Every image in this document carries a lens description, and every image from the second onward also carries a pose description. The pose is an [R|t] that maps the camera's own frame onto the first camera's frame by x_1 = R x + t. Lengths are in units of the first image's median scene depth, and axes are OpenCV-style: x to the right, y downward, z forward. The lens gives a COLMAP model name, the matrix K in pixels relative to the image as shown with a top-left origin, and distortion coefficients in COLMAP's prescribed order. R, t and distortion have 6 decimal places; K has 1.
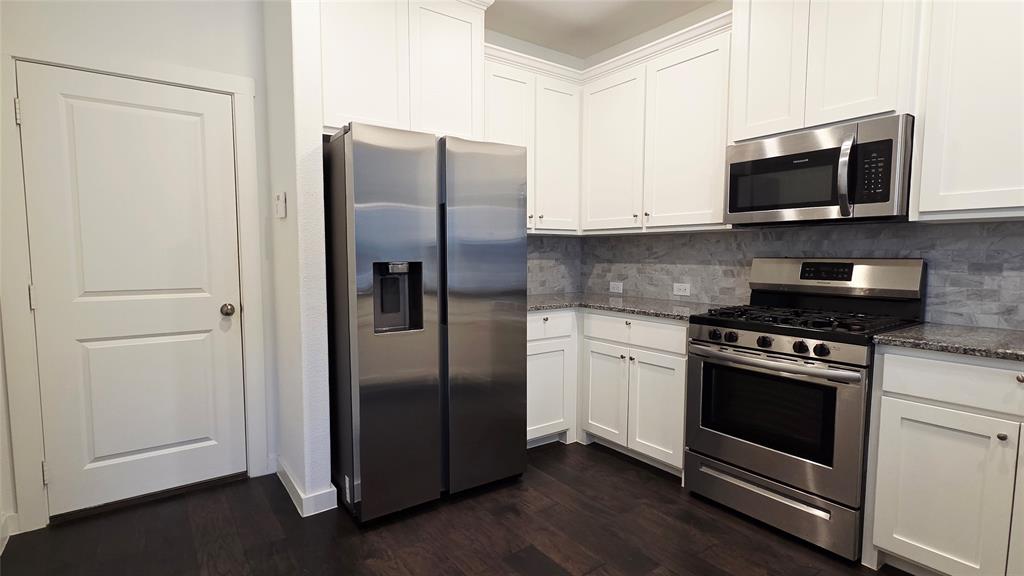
lens RADIAL K [[501.2, 0, 504.4], [0, 501.2, 294.9], [0, 0, 1]] dist [0.002501, 0.000232]
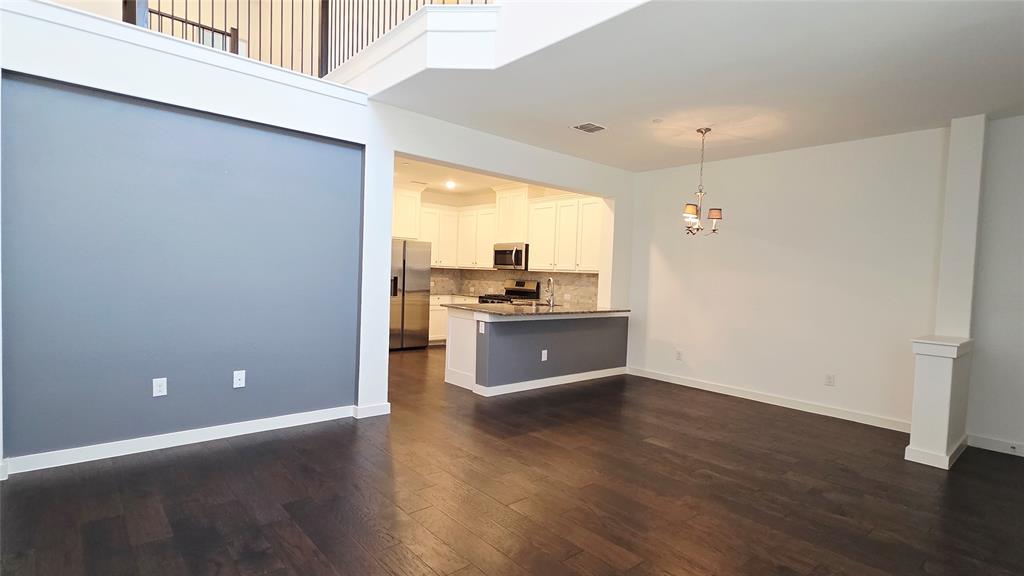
lens RADIAL K [[501.2, 0, 504.4], [0, 501.2, 294.9], [0, 0, 1]] dist [0.002501, 0.000232]
pose [[0.995316, 0.032324, 0.091113, 0.234059], [-0.029152, 0.998929, -0.035932, 0.145331], [-0.092177, 0.033108, 0.995192, -2.270883]]
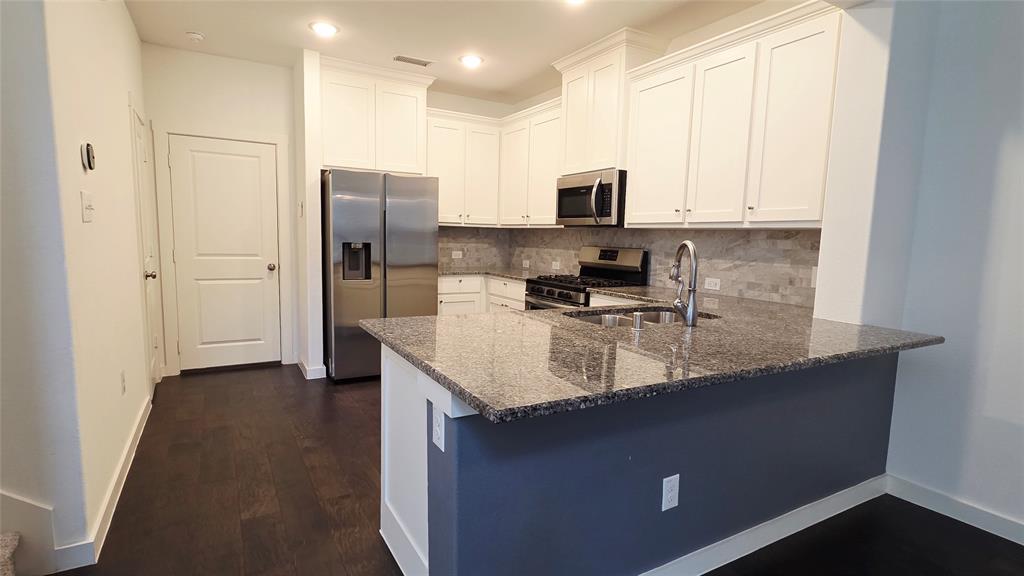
lens RADIAL K [[501.2, 0, 504.4], [0, 501.2, 294.9], [0, 0, 1]] dist [0.002501, 0.000232]
pose [[0.994294, 0.037336, -0.099928, 0.462463], [-0.033808, 0.998752, 0.036769, 0.035896], [0.101176, -0.033181, 0.994315, -0.704377]]
